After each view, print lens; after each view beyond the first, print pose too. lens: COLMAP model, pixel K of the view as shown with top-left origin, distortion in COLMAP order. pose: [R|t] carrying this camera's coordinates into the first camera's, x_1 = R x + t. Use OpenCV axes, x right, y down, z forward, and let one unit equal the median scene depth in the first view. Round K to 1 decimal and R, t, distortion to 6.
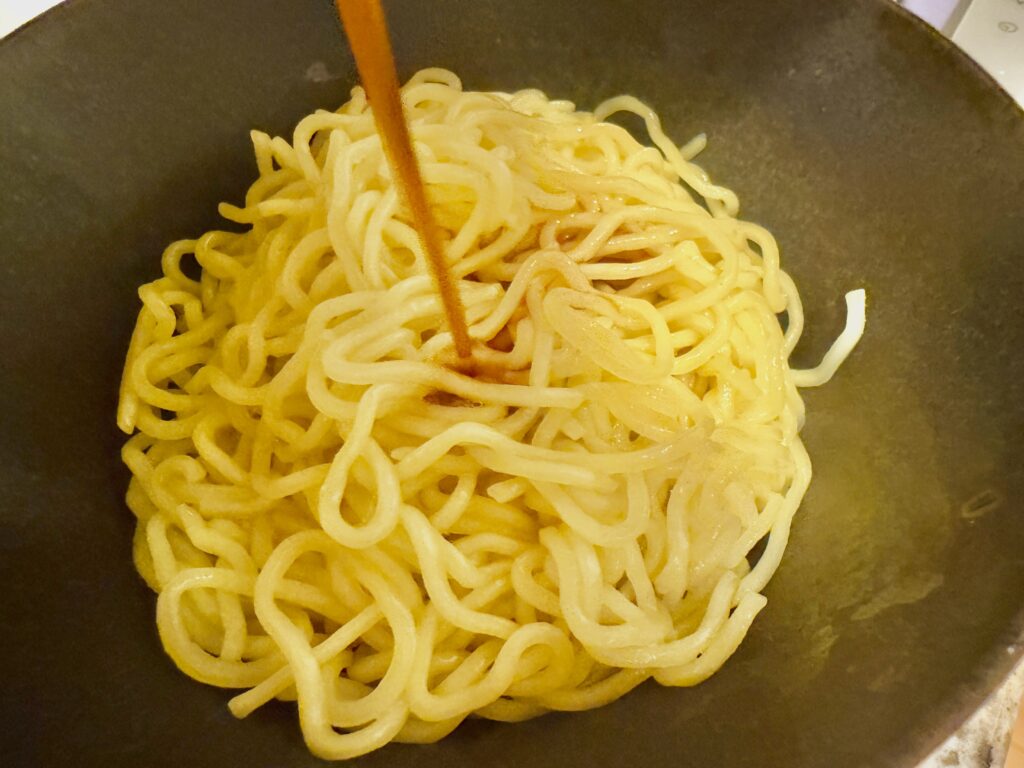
lens RADIAL K [[655.4, 0, 561.7], [0, 655.4, 400.6], [0, 0, 1]] dist [0.001944, -0.025787]
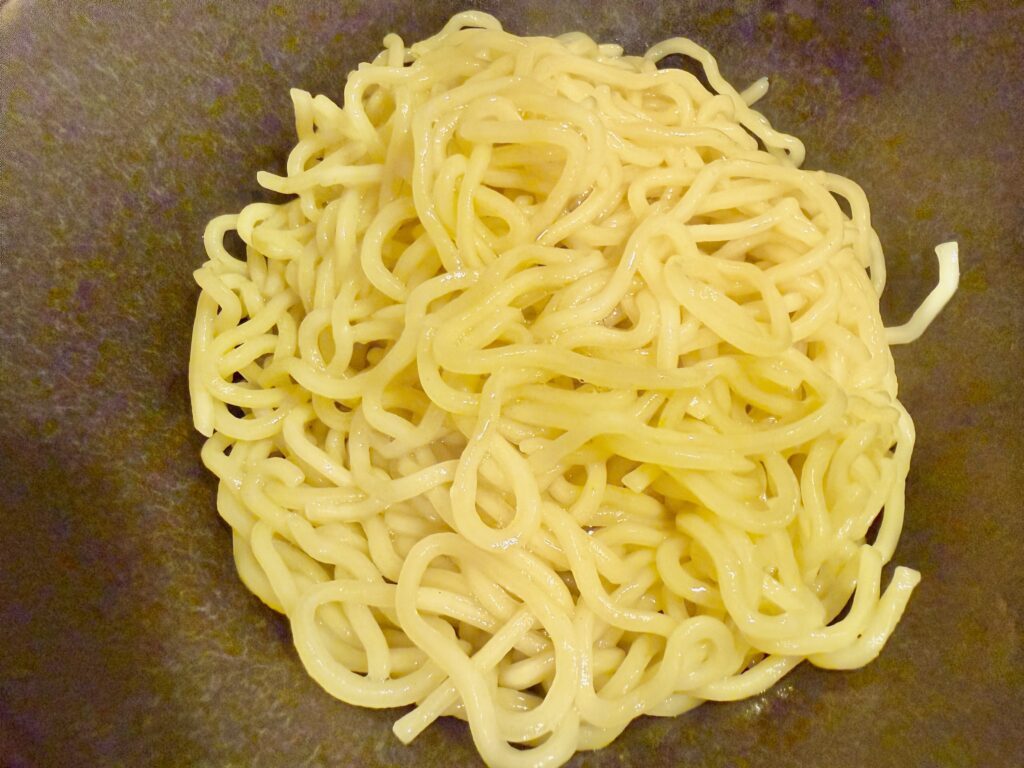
lens RADIAL K [[655.4, 0, 561.7], [0, 655.4, 400.6], [0, 0, 1]] dist [0.001944, -0.025787]
pose [[0.997615, -0.051180, 0.046320, -0.209006], [0.047493, 0.995863, 0.077470, -0.046746], [-0.050093, -0.075085, 0.995918, 0.064161]]
